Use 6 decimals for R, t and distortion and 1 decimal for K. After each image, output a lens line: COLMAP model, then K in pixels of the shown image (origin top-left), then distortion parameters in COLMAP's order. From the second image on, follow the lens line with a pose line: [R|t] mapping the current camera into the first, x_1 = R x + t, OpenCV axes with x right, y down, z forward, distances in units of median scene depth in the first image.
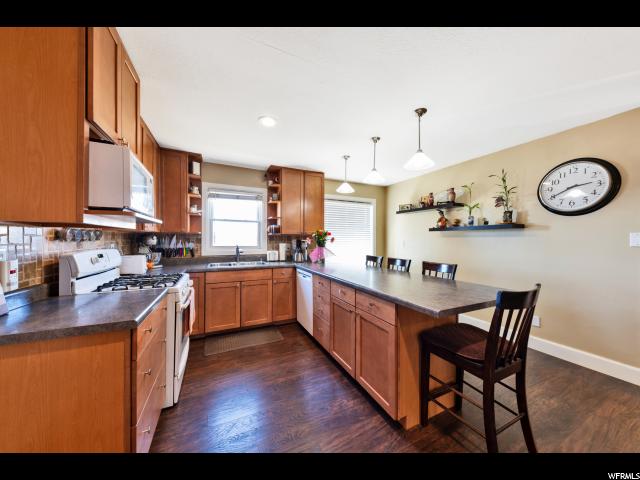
lens RADIAL K [[222.0, 0, 320.7], [0, 222.0, 238.8], [0, 0, 1]] dist [0.003073, 0.000150]
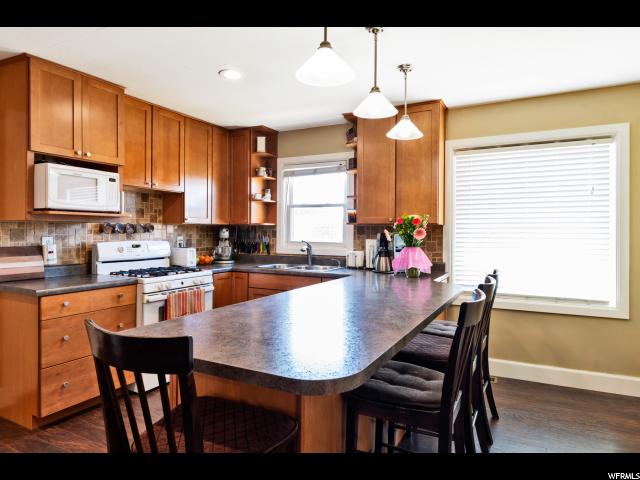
lens RADIAL K [[392.2, 0, 322.2], [0, 392.2, 235.1], [0, 0, 1]] dist [-0.002718, -0.000998]
pose [[0.599080, 0.006080, -0.800666, 0.660147], [0.000043, 0.999971, 0.007625, 0.001714], [0.800689, -0.004602, 0.599063, 0.299684]]
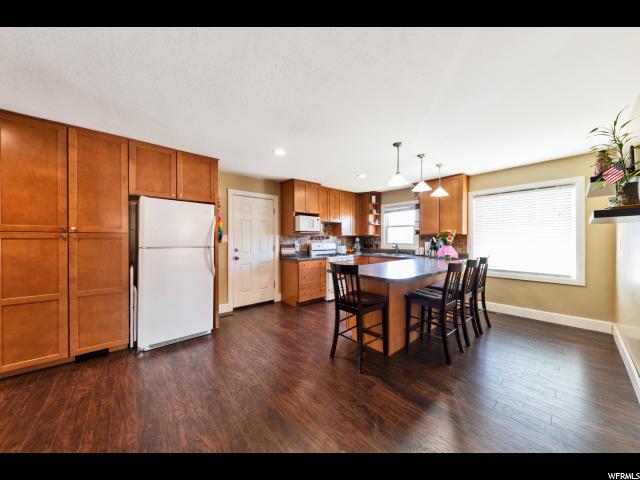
lens RADIAL K [[222.0, 0, 321.1], [0, 222.0, 239.1], [0, 0, 1]] dist [0.003073, 0.000150]
pose [[0.261715, -0.002461, -0.965142, 0.977623], [0.007065, 0.999975, -0.000634, 0.002324], [0.965119, -0.006653, 0.261726, 0.111339]]
